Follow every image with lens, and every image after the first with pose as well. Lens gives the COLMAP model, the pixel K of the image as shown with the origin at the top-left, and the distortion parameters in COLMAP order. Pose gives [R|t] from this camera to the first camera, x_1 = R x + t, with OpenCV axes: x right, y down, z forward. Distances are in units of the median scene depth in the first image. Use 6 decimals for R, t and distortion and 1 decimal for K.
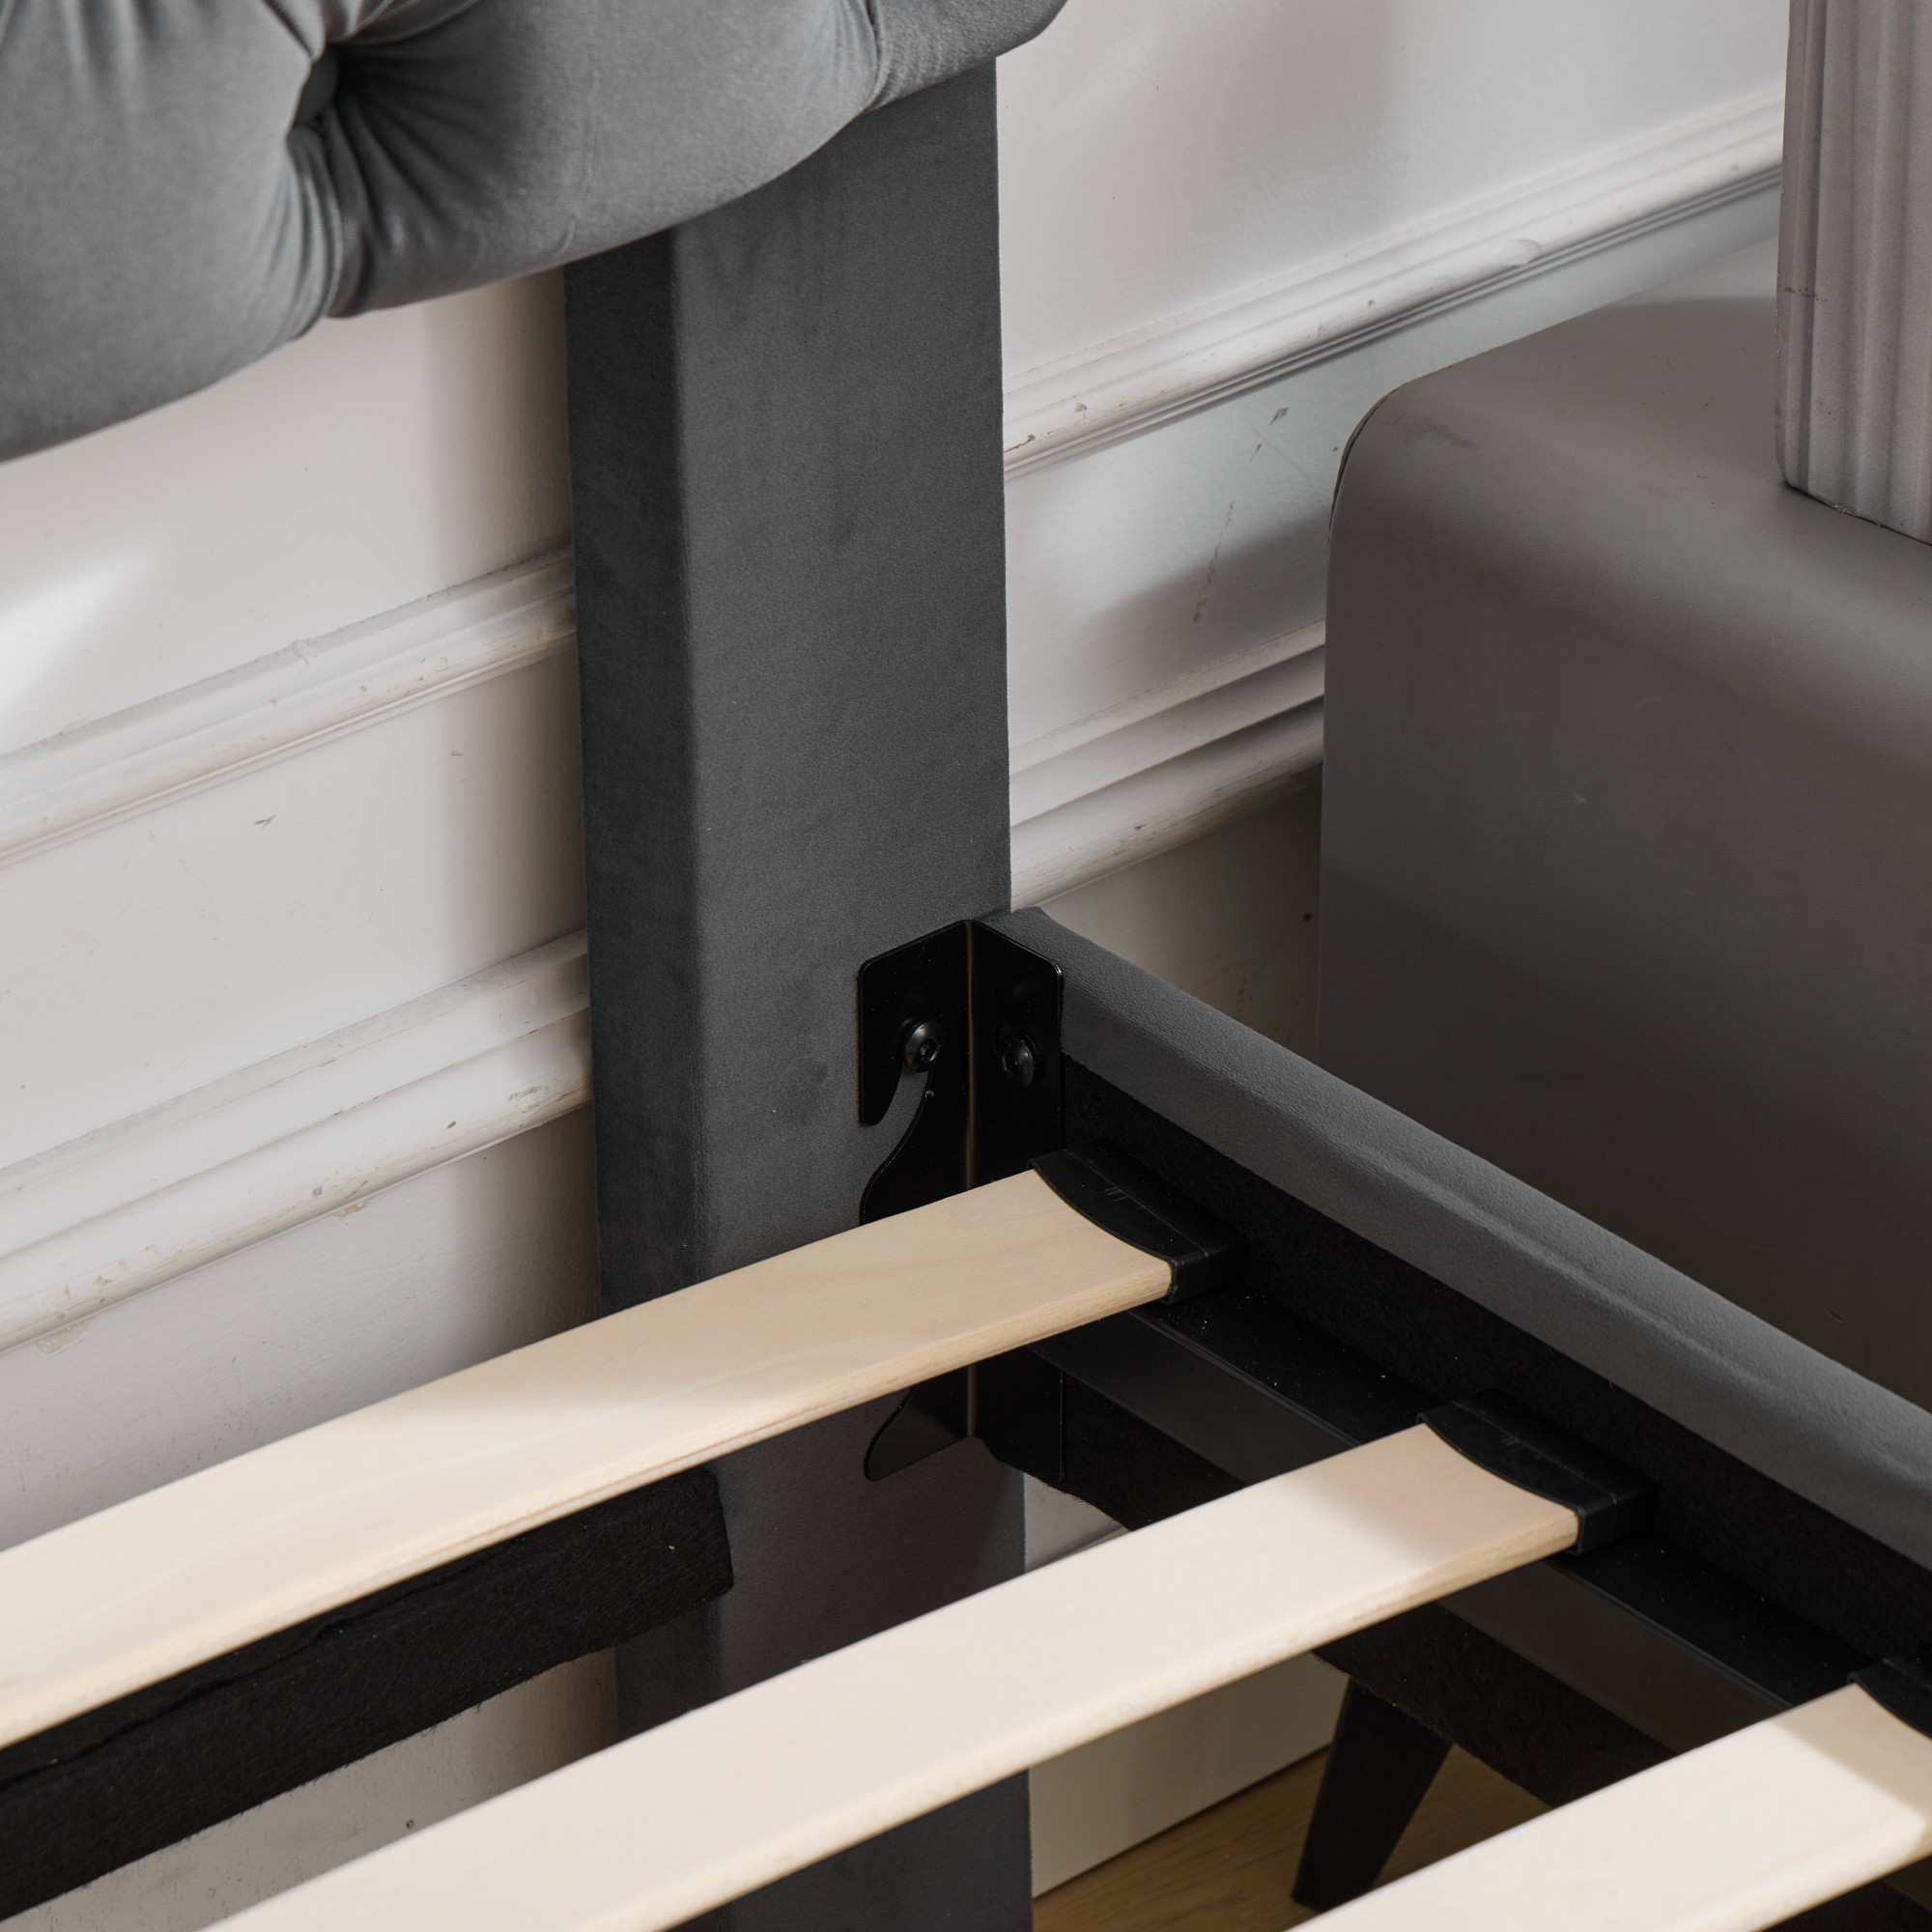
lens RADIAL K [[8634.2, 0, 965.0], [0, 8634.2, 964.6], [0, 0, 1]] dist [-0.313697, 0.000000]
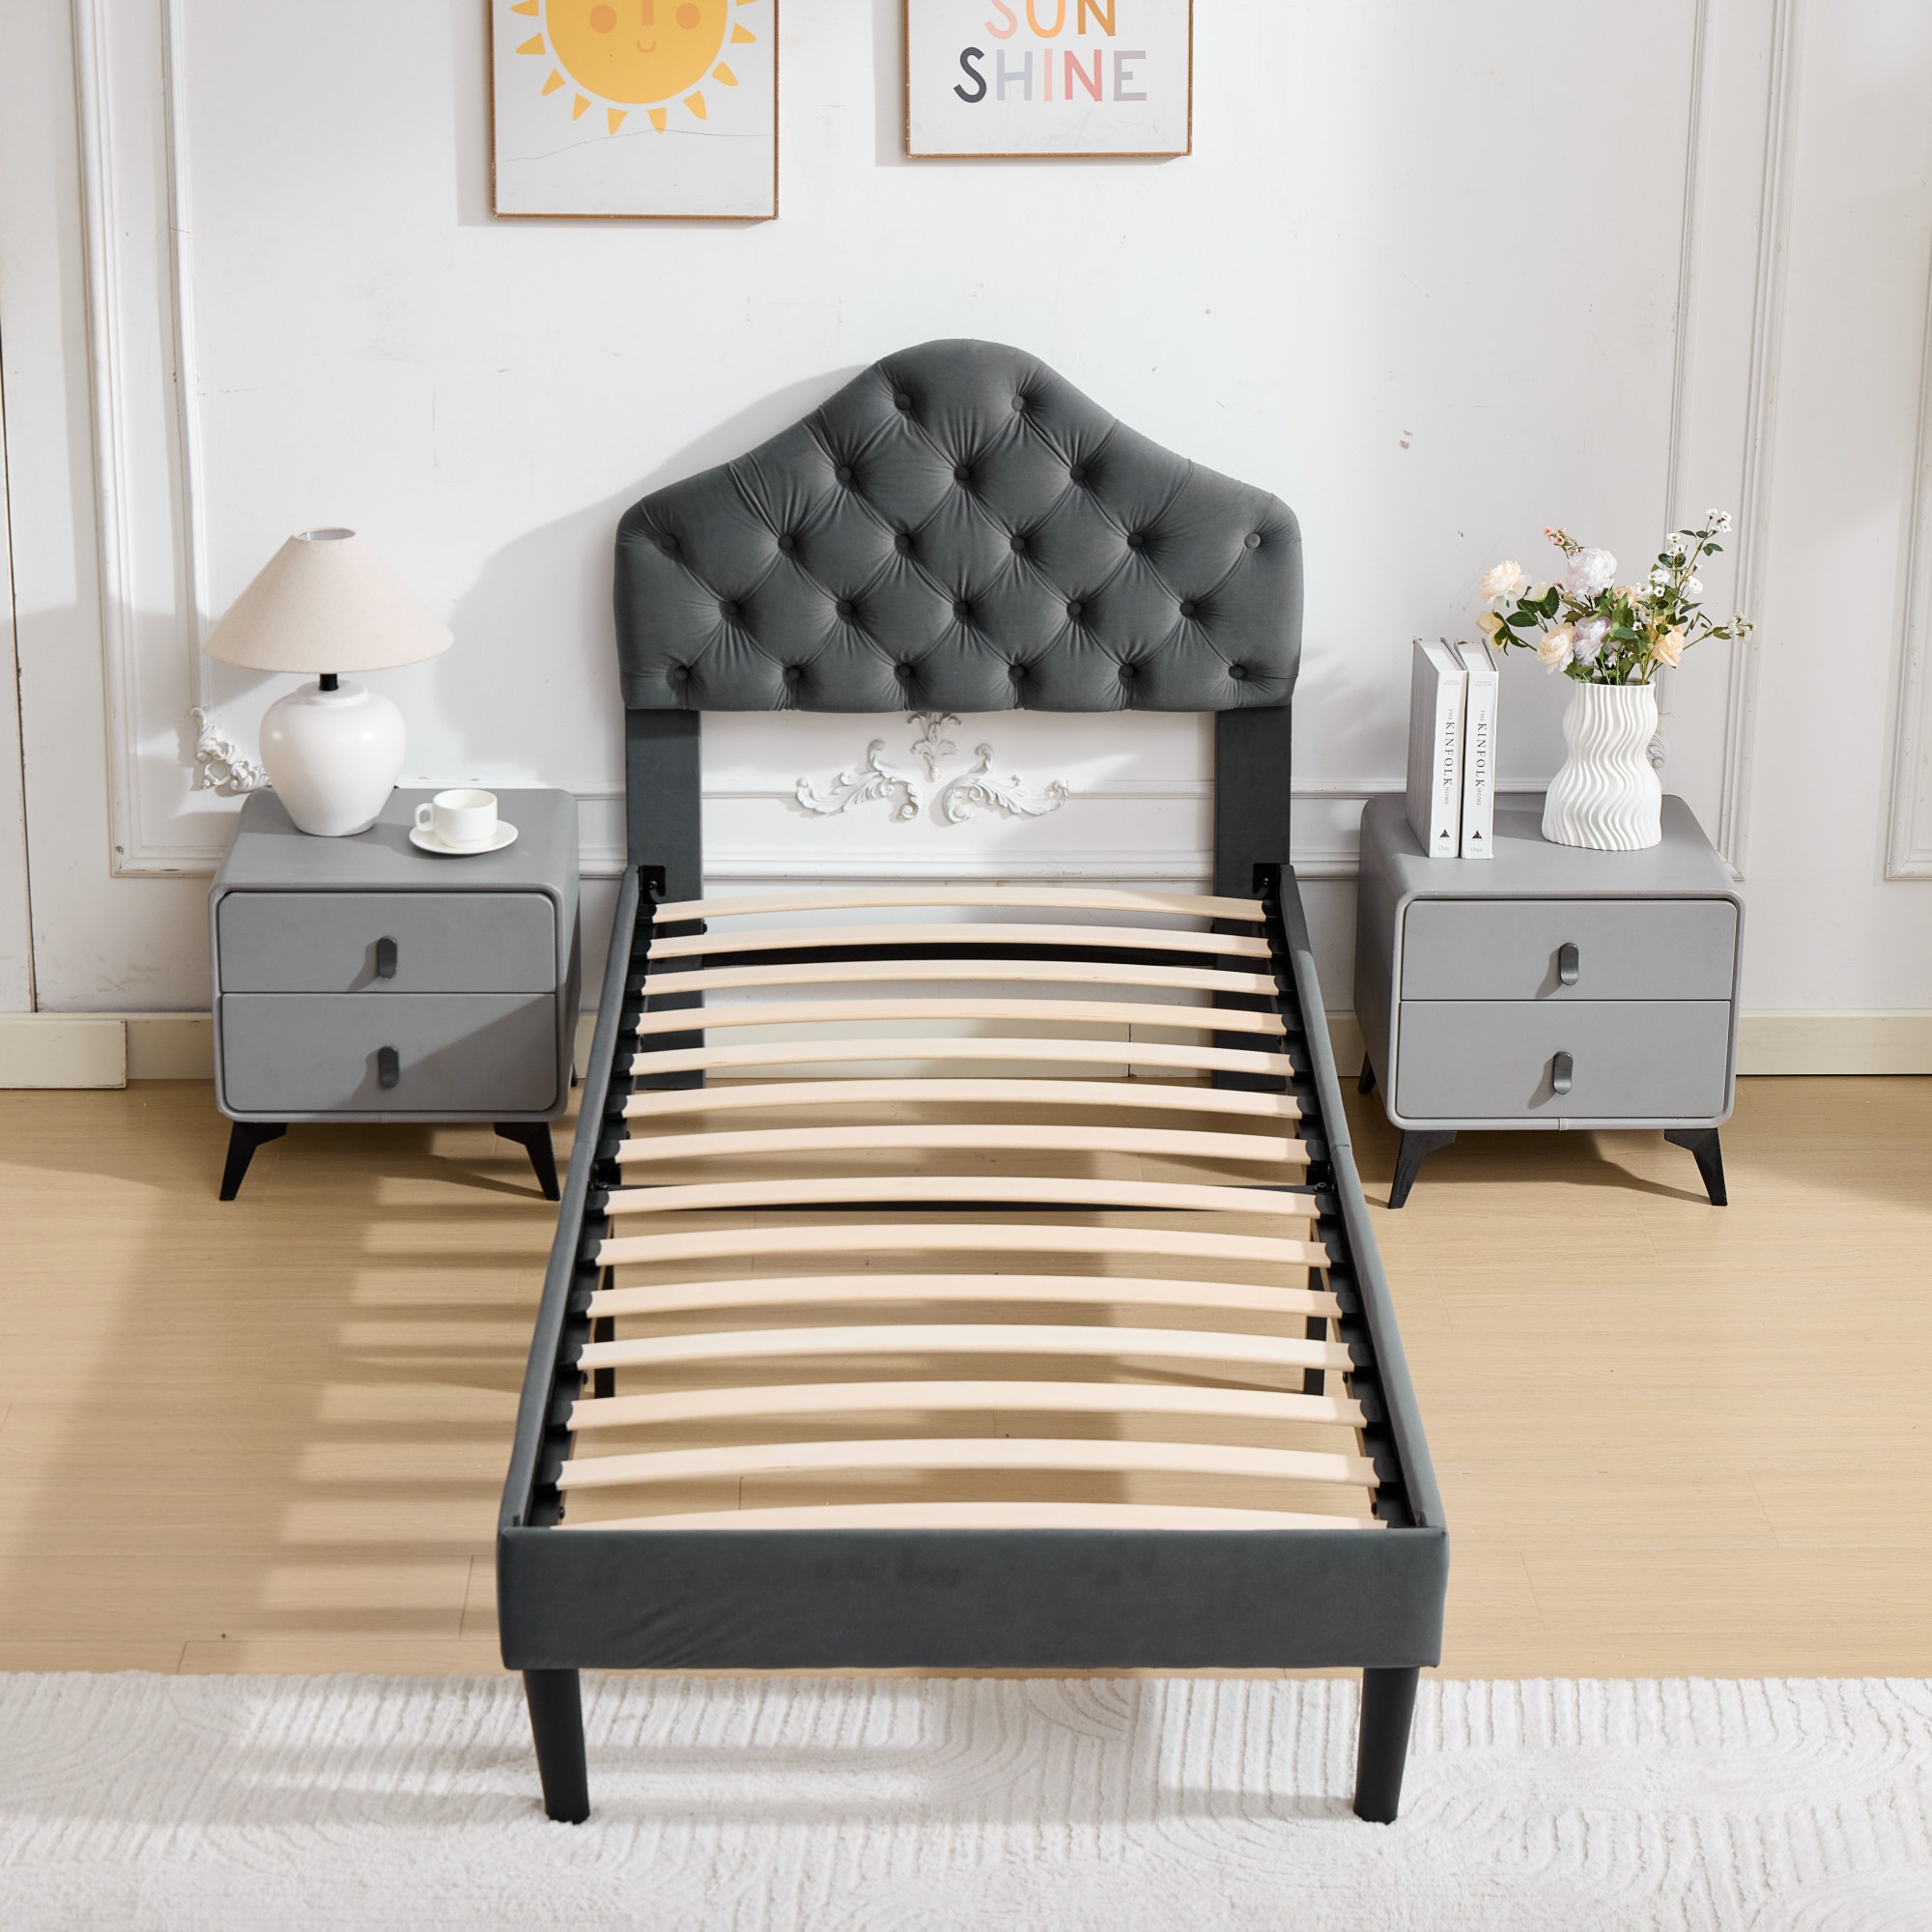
lens RADIAL K [[4528.8, 0, 957.3], [0, 4528.8, 825.8], [0, 0, 1]] dist [-0.028002, 0.000000]
pose [[0.755376, 0.216523, -0.618486, 1.763914], [-0.319155, 0.945886, -0.058653, 0.224846], [0.572317, 0.241698, 0.783604, -1.556625]]
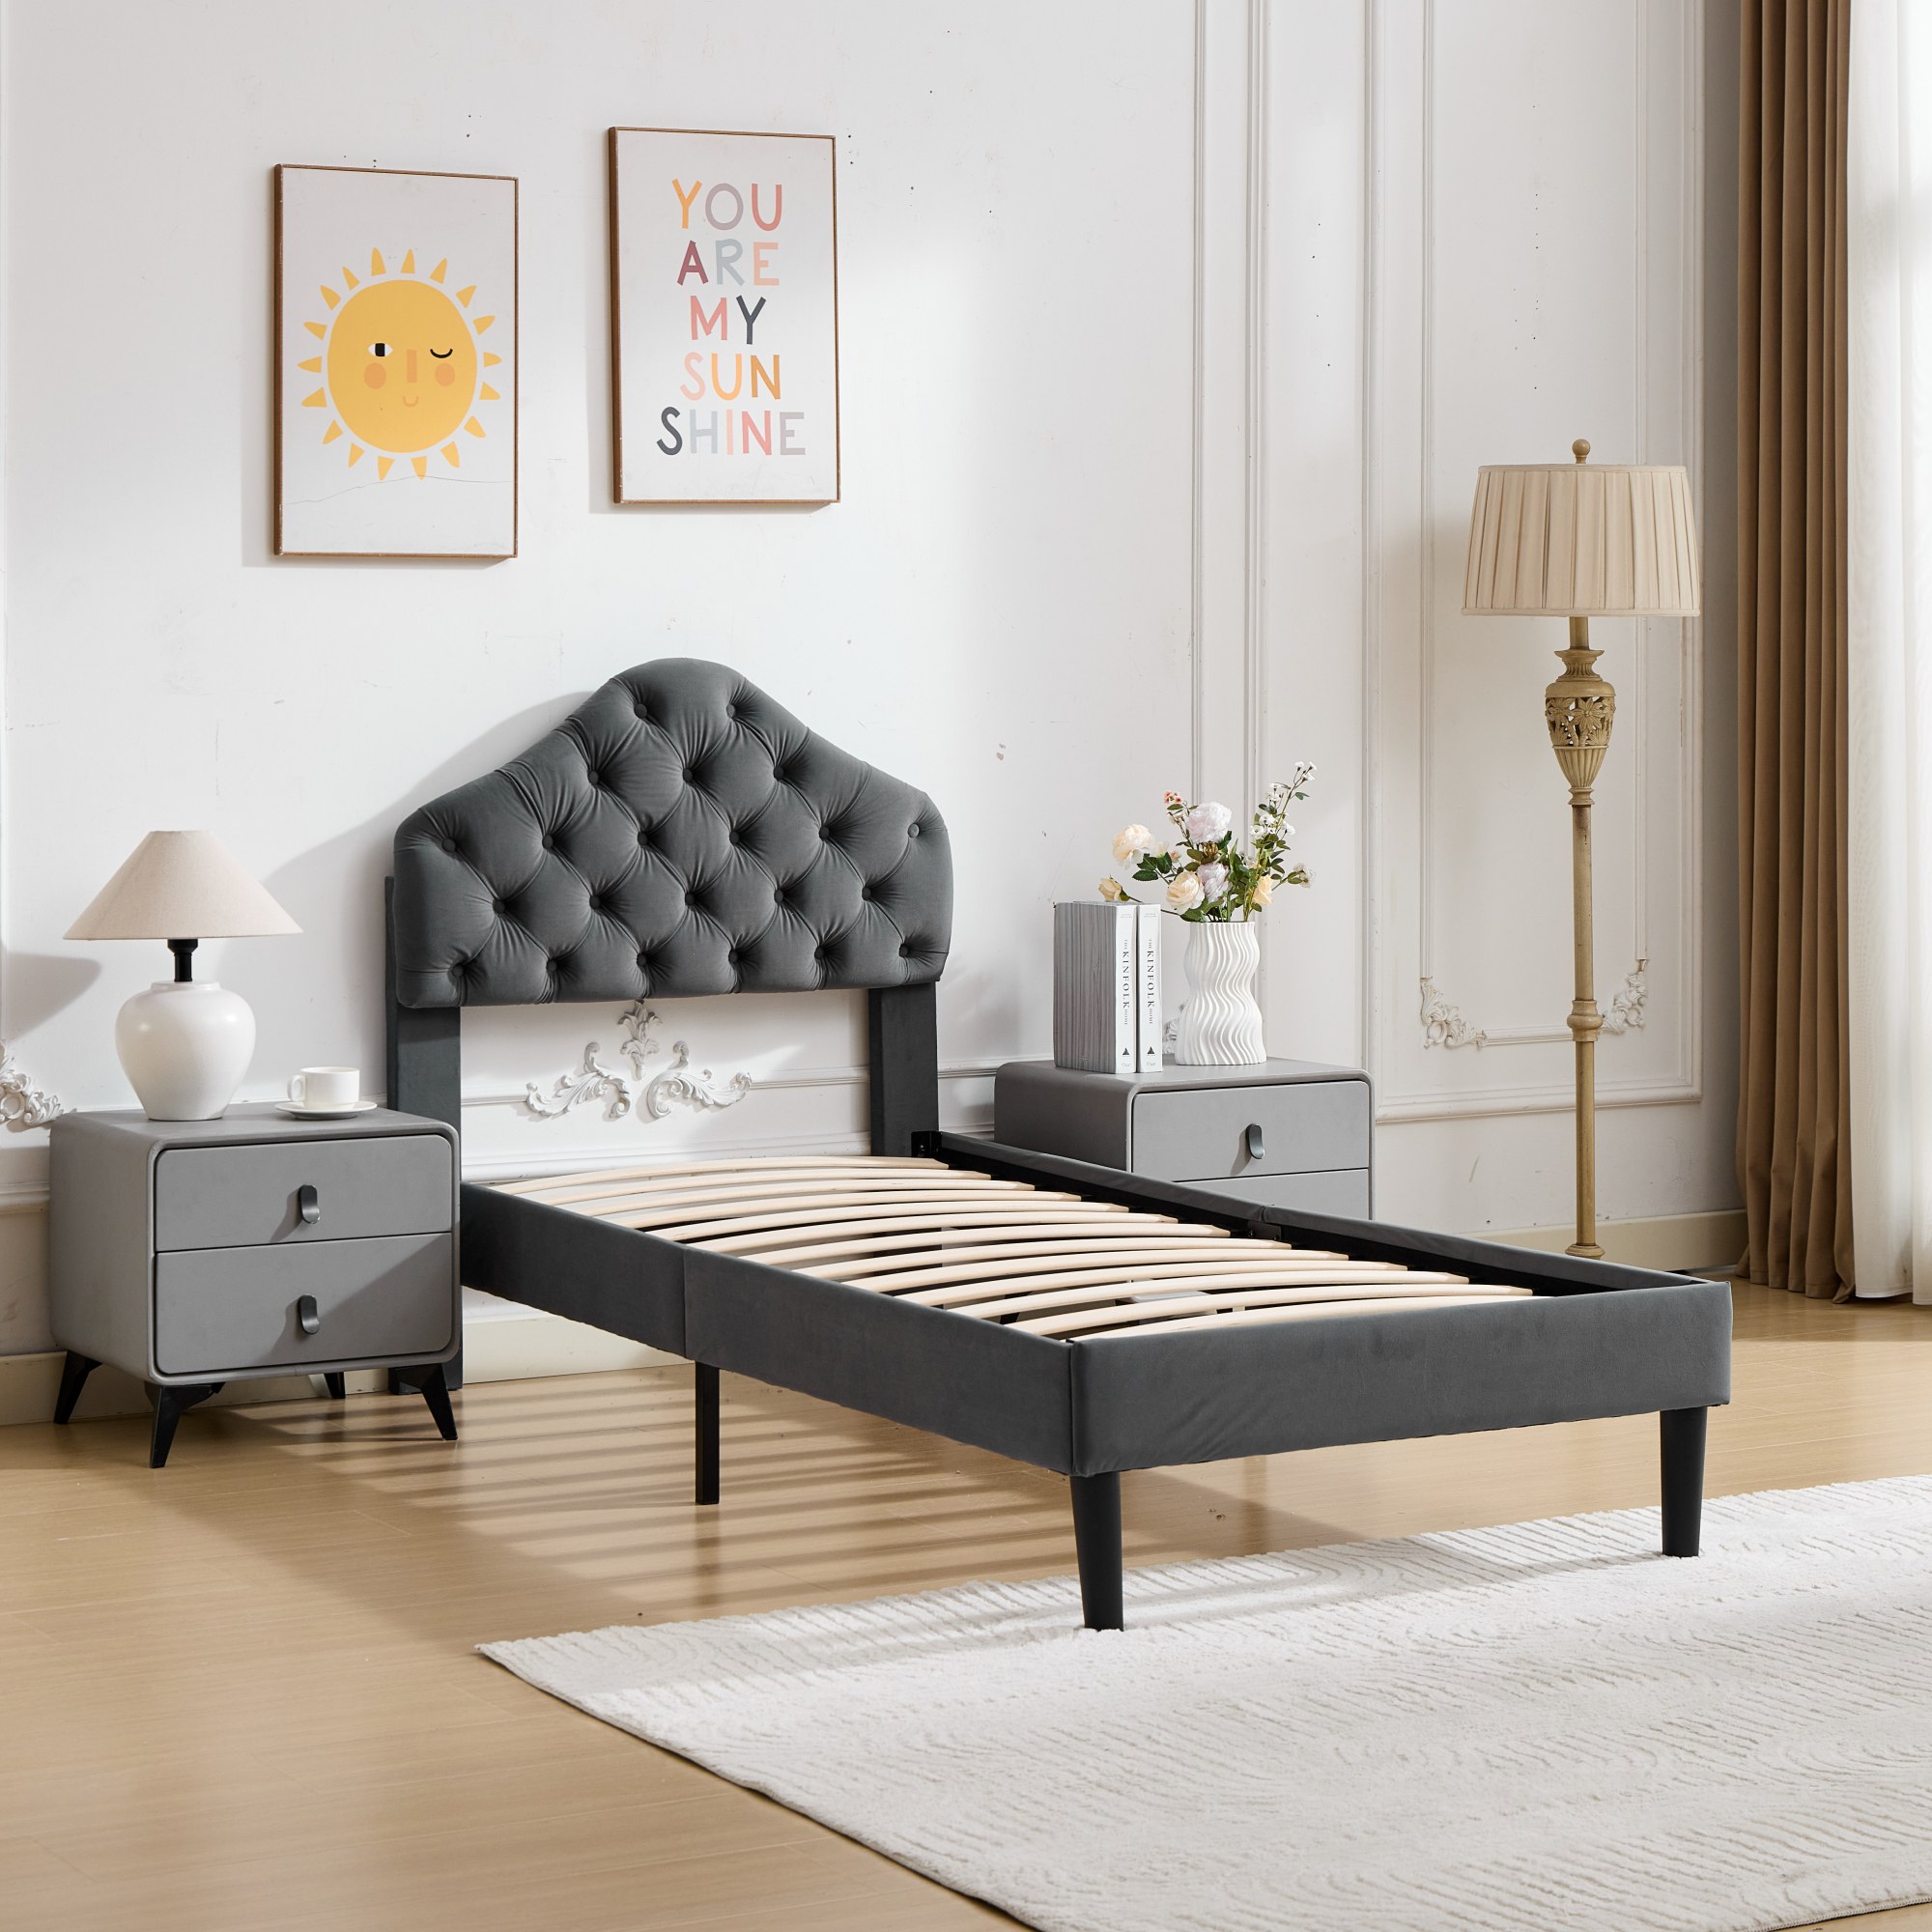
lens RADIAL K [[4676.9, 0, 989.5], [0, 4676.9, 819.5], [0, 0, 1]] dist [-0.066496, 0.000000]
pose [[0.979441, 0.004872, -0.201673, 0.781161], [-0.093603, 0.896554, -0.432930, 1.355281], [0.178702, 0.442907, 0.878578, -2.280986]]
